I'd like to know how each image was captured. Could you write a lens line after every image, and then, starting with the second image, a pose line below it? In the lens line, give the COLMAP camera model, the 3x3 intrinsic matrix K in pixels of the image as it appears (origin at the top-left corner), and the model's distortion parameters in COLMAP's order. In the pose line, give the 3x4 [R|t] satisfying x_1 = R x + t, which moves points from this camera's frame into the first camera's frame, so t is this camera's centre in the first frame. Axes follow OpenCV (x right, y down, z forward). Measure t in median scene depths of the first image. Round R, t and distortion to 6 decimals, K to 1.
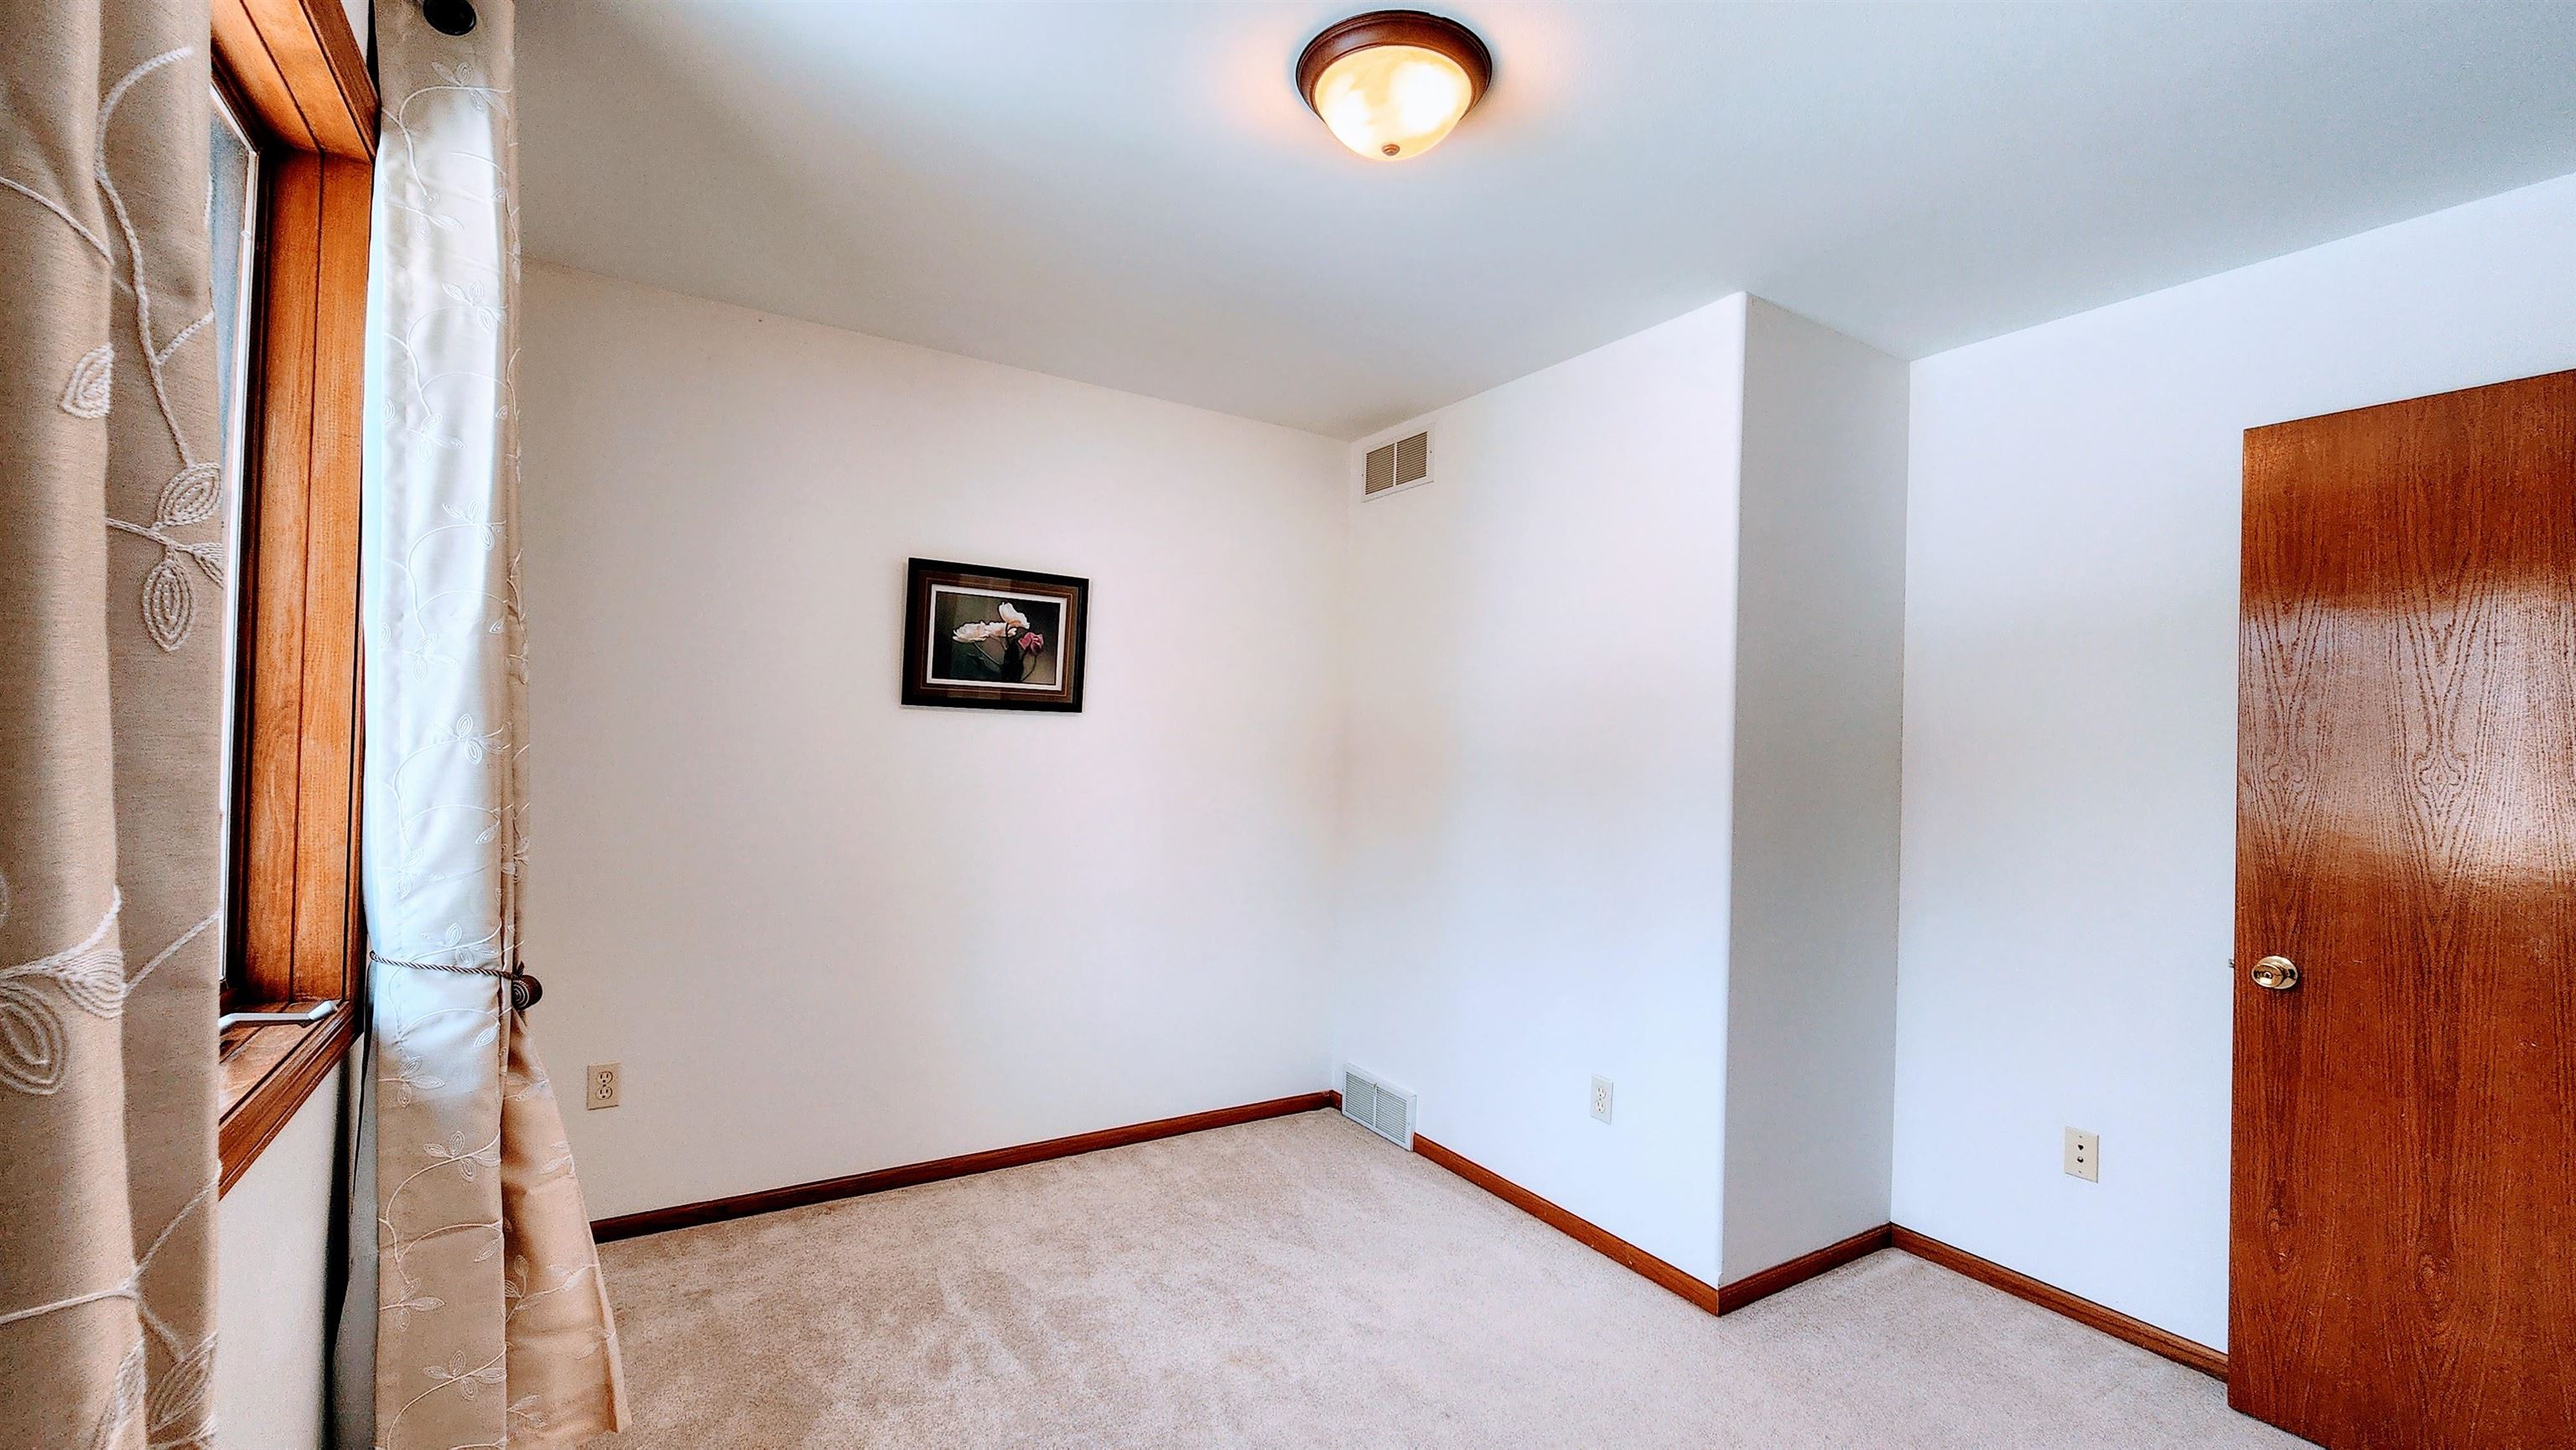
lens RADIAL K [[1056.4, 0, 1288.0], [0, 1056.4, 725.0], [0, 0, 1]] dist [0.000061, -0.000082]
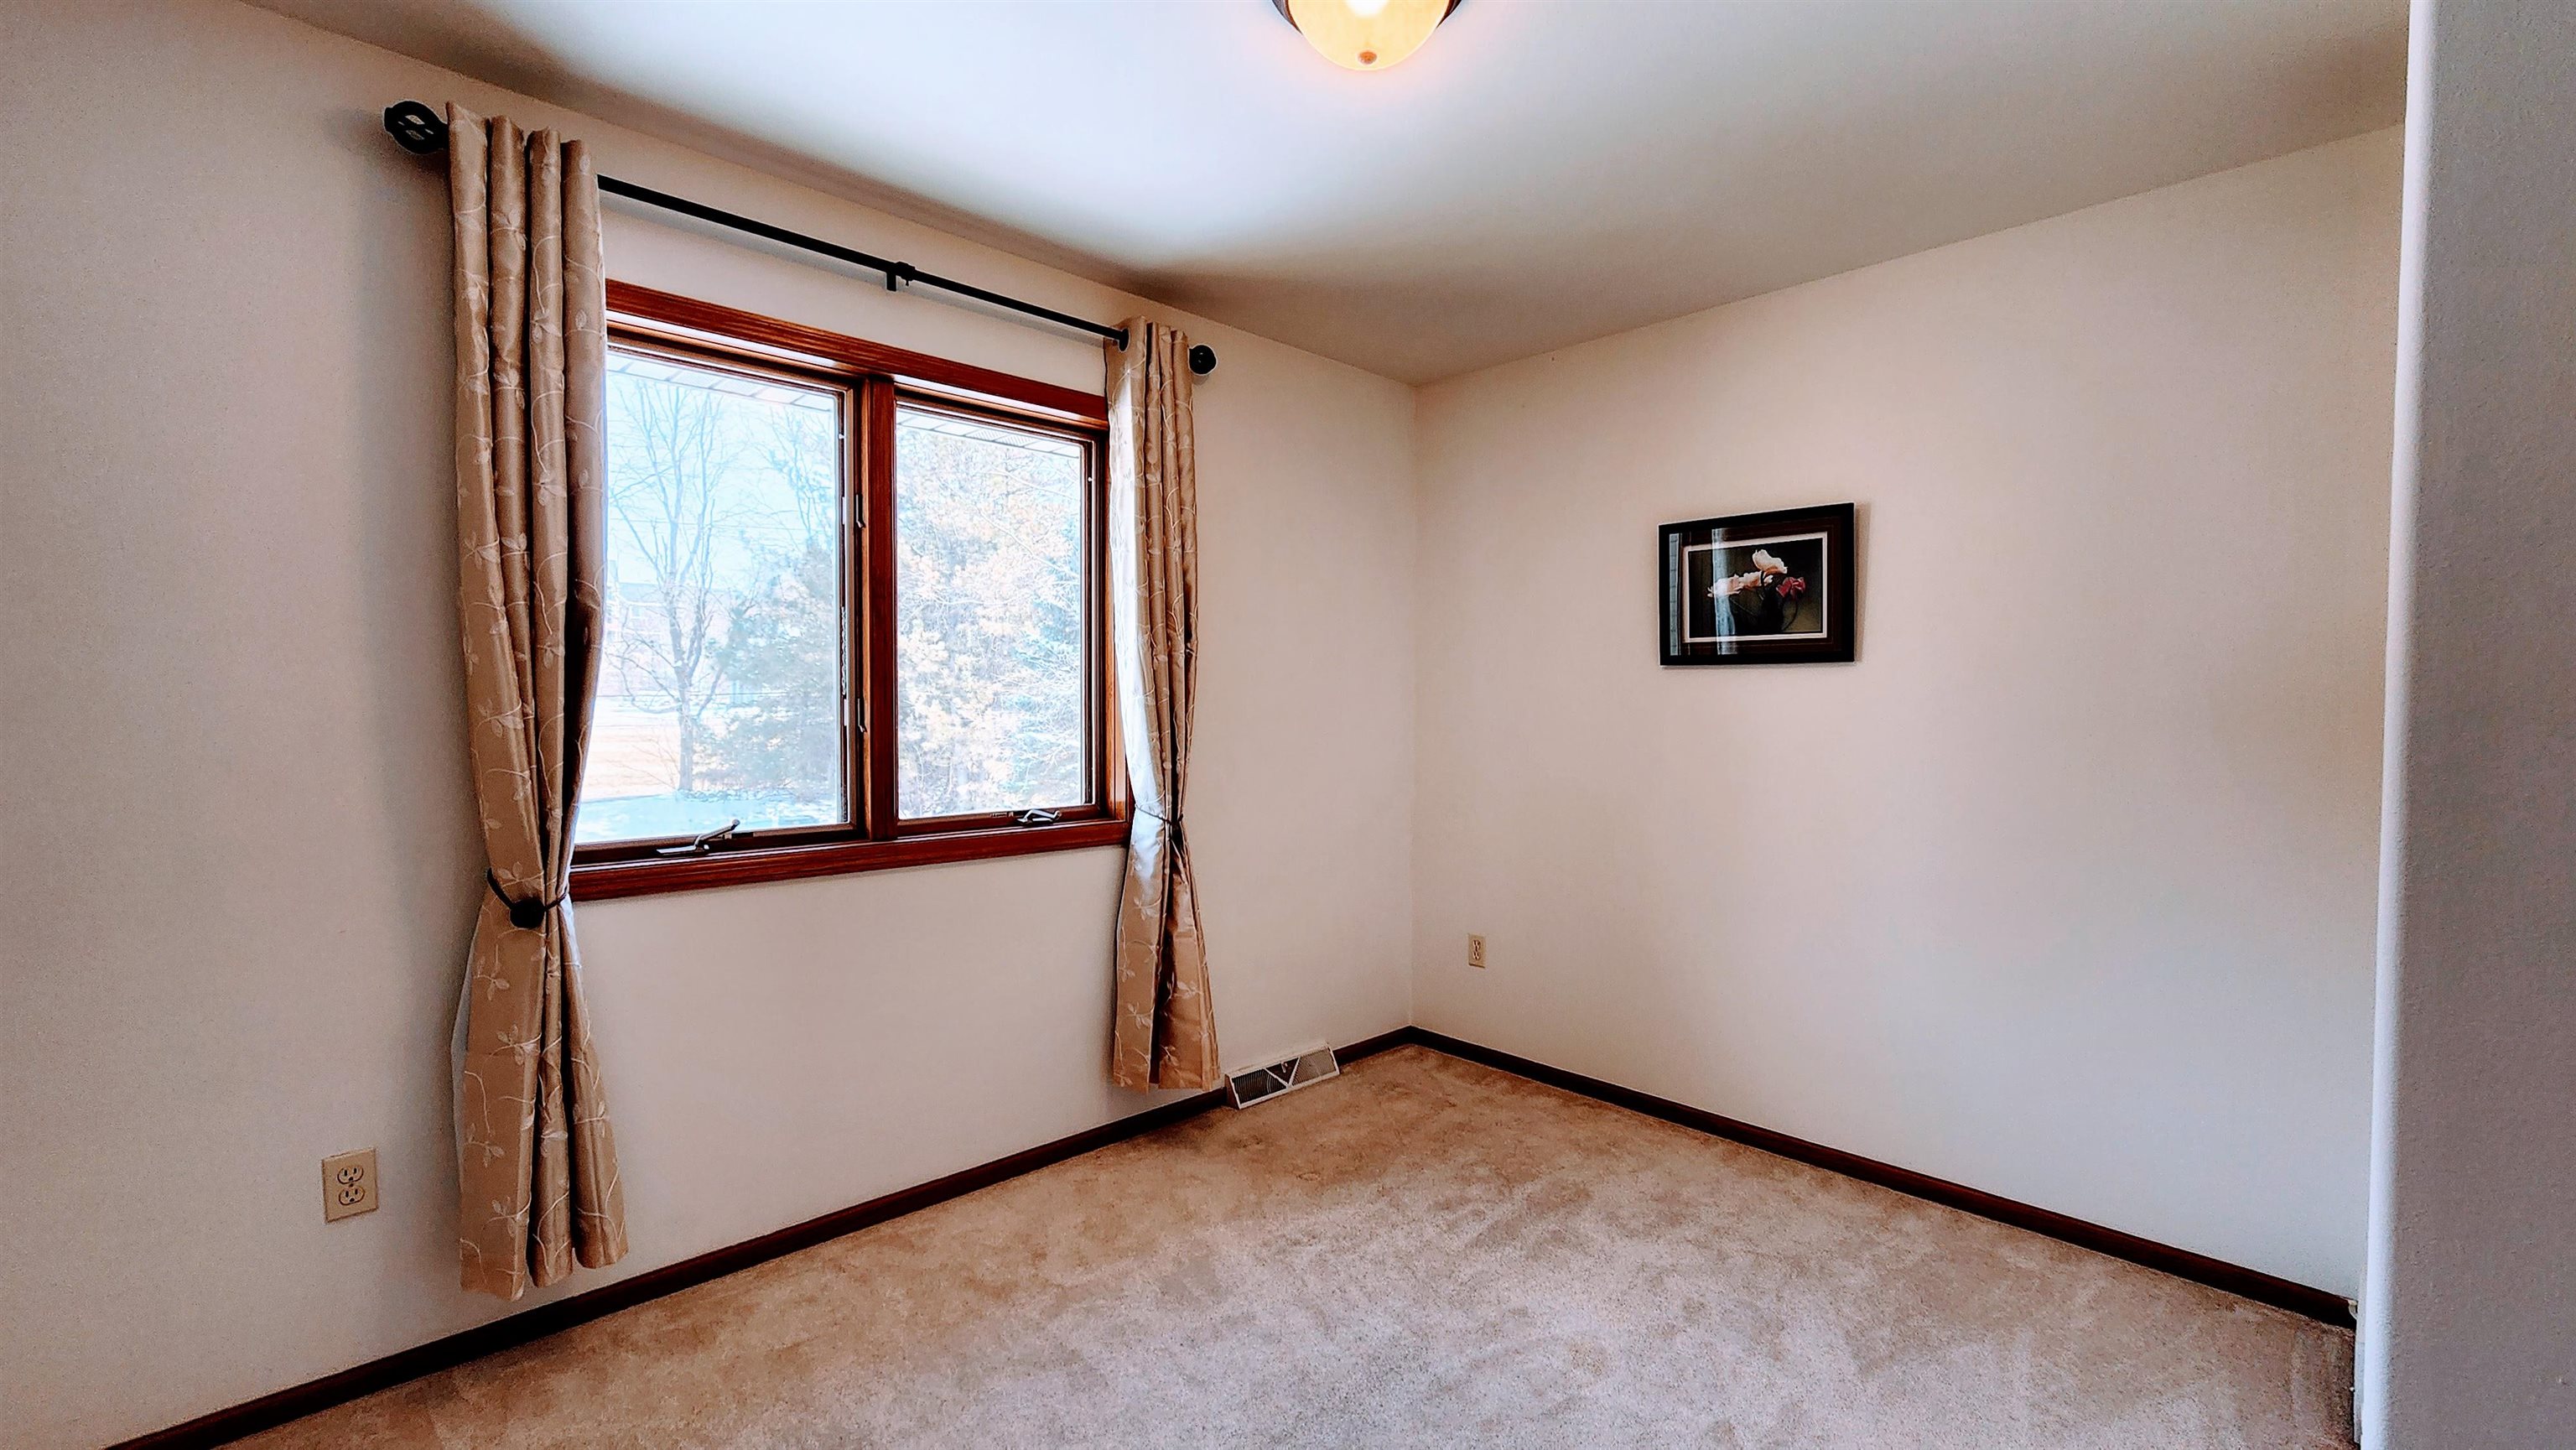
lens RADIAL K [[1056.4, 0, 1288.0], [0, 1056.4, 725.0], [0, 0, 1]] dist [0.000061, -0.000082]
pose [[0.211368, -0.001773, -0.977405, 0.579969], [0.019964, 0.999798, 0.002504, 0.029969], [0.977203, -0.020043, 0.211360, 0.403061]]
